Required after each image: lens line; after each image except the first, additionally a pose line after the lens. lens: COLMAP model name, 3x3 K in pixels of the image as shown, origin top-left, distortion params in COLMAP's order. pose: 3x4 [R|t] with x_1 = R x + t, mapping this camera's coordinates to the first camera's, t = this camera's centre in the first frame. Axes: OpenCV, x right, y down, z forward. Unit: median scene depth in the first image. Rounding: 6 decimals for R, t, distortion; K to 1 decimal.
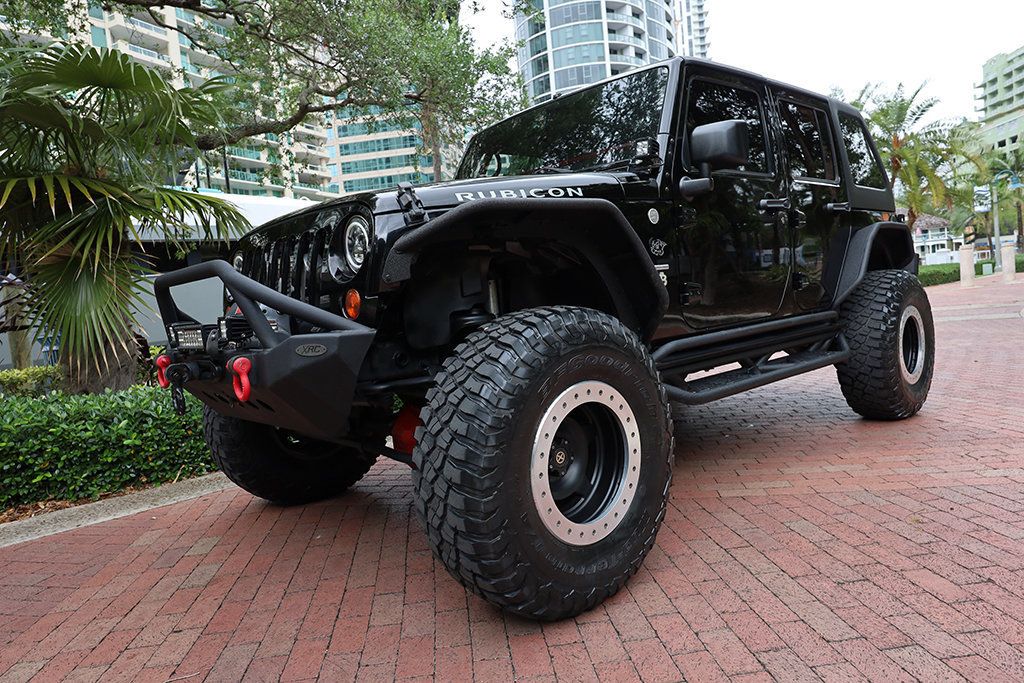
lens RADIAL K [[667.2, 0, 512.0], [0, 667.2, 341.5], [0, 0, 1]] dist [0.003368, 0.000228]
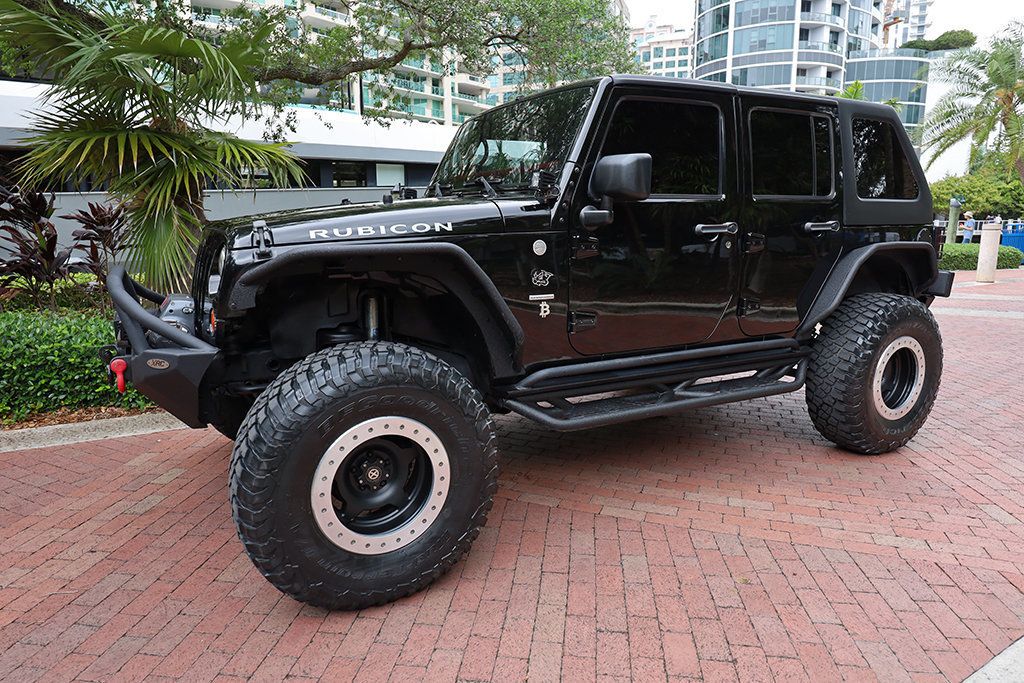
lens RADIAL K [[662.8, 0, 508.0], [0, 662.8, 338.4], [0, 0, 1]] dist [0.007109, 0.002983]
pose [[0.968272, 0.125789, -0.215930, 0.386519], [-0.099002, 0.986464, 0.130718, -0.171316], [0.229450, -0.105193, 0.967619, -0.016042]]
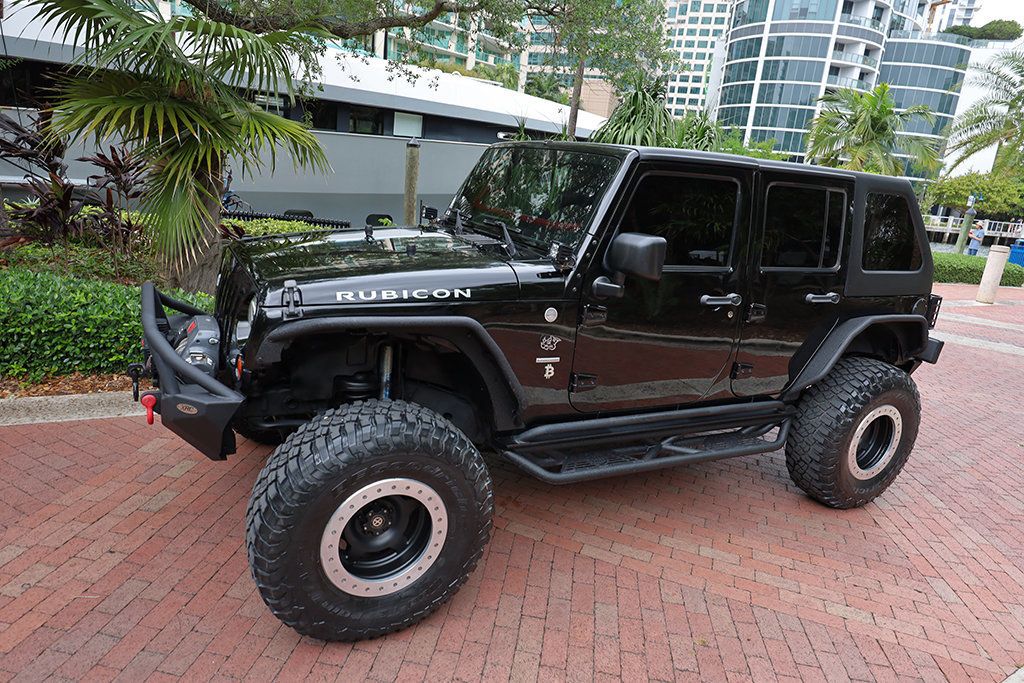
lens RADIAL K [[663.4, 0, 512.0], [0, 663.4, 341.5], [0, 0, 1]] dist [0.010501, 0.001356]
pose [[0.951152, 0.242224, -0.191411, 0.353239], [-0.199923, 0.955713, 0.215971, -0.352037], [0.235247, -0.167153, 0.957454, -0.054344]]
